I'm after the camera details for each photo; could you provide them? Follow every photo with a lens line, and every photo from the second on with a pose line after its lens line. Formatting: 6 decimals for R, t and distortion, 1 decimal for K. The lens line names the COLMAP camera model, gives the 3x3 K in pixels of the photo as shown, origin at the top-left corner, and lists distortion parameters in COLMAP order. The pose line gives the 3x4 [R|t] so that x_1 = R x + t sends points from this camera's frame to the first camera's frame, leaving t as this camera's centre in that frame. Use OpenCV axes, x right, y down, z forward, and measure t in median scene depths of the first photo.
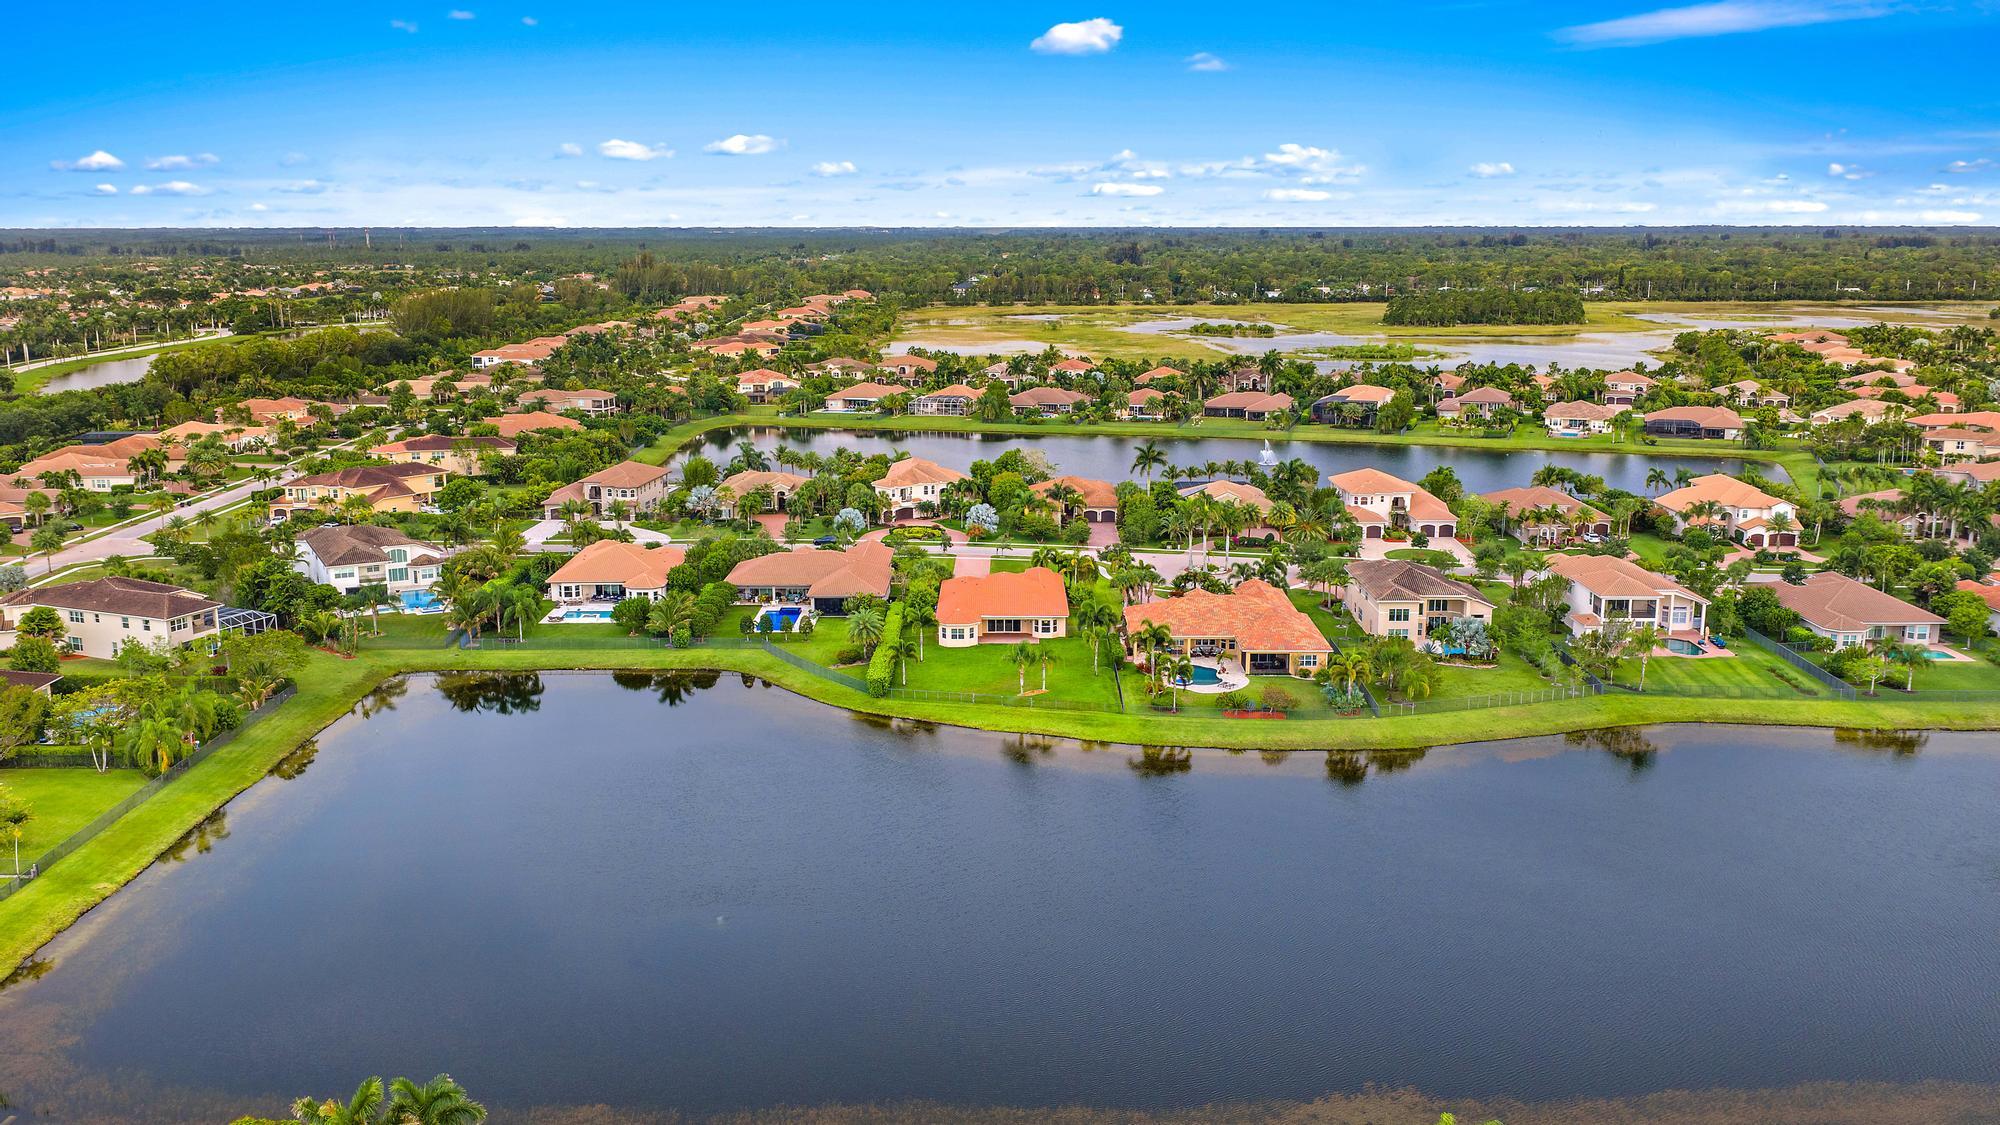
lens RADIAL K [[1686.3, 0, 1000.0], [0, 1686.3, 562.5], [0, 0, 1]] dist [0.017375, -0.038848]
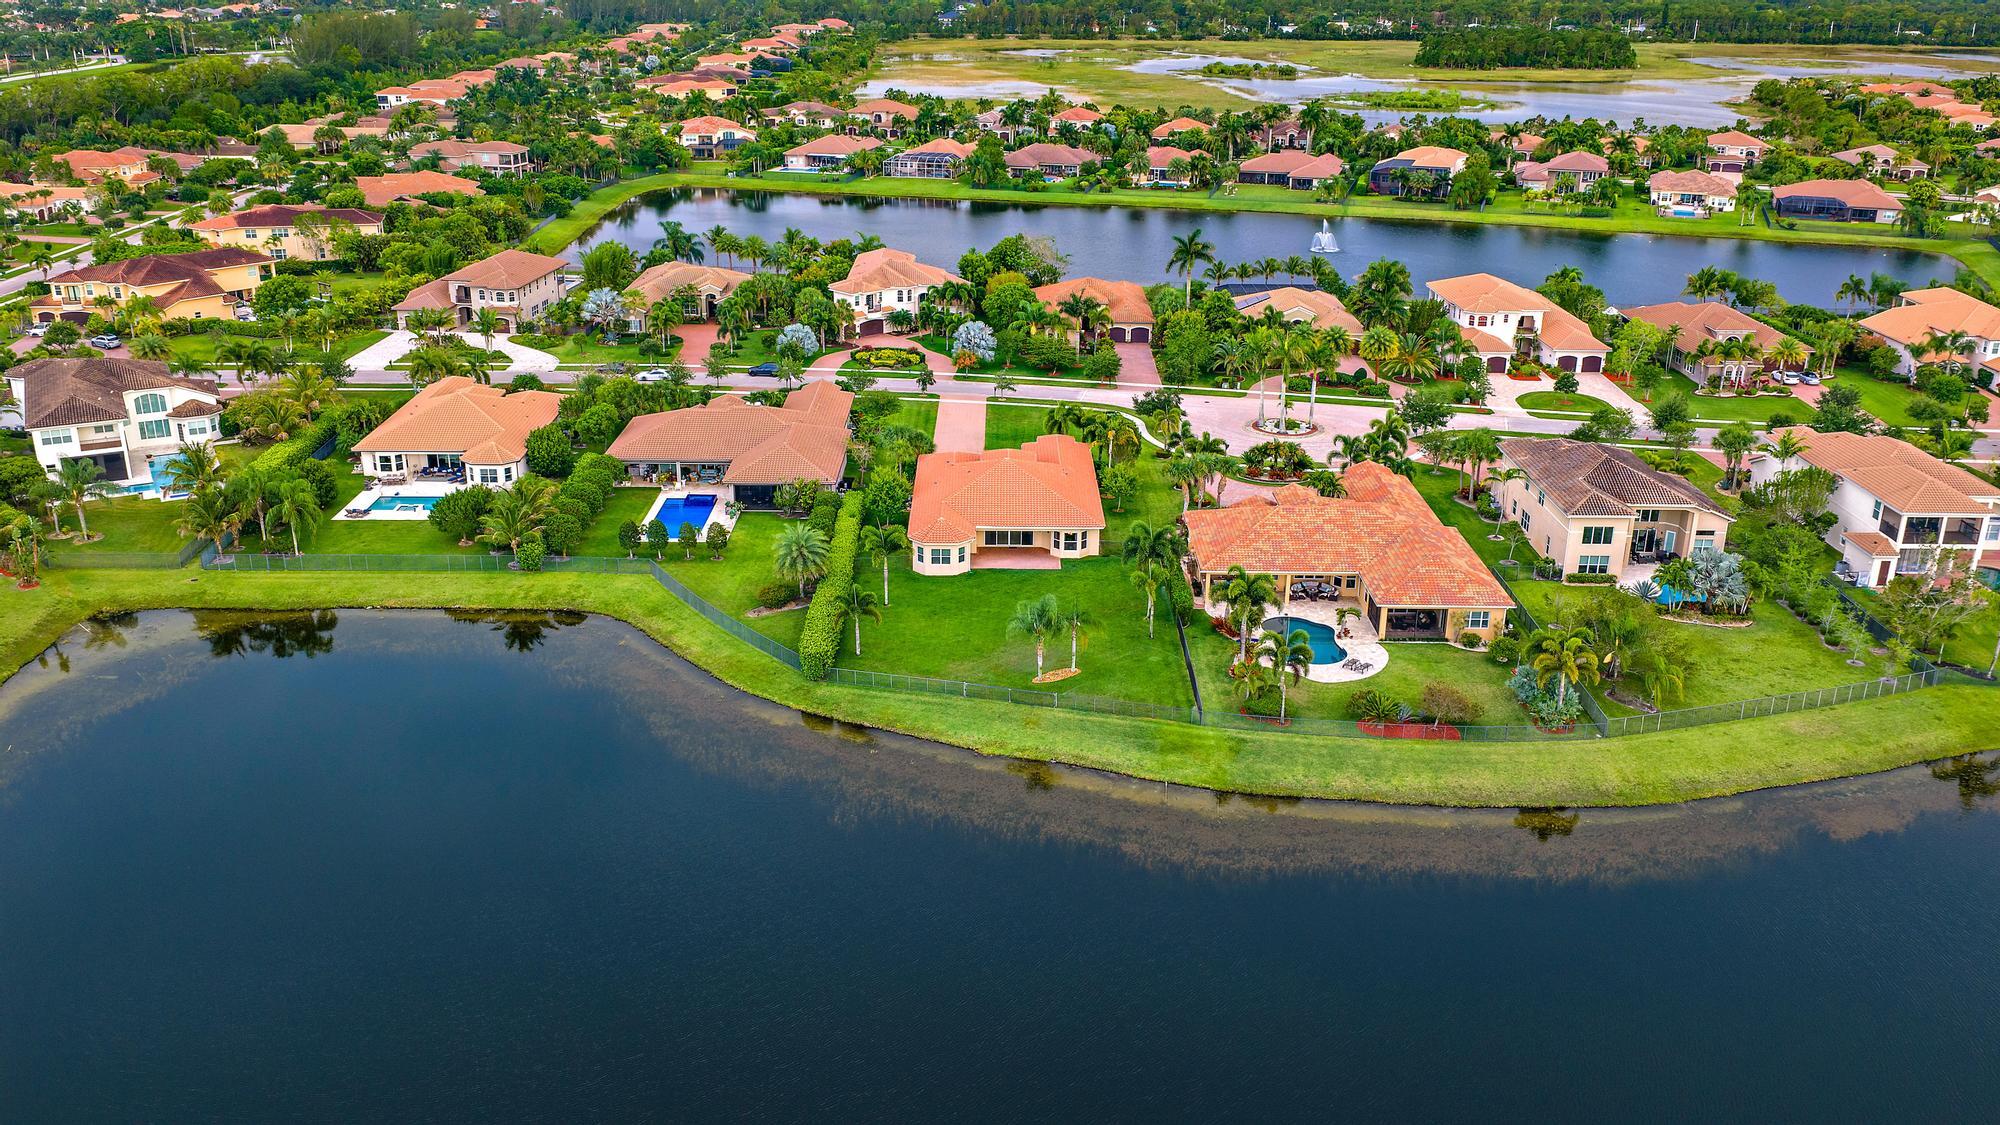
lens RADIAL K [[1686.3, 0, 1000.0], [0, 1686.3, 562.5], [0, 0, 1]] dist [0.017375, -0.038848]
pose [[0.999900, 0.009315, 0.010636, -0.005592], [-0.010805, 0.988629, 0.149986, -0.036764], [-0.009118, -0.150086, 0.988631, 0.218311]]
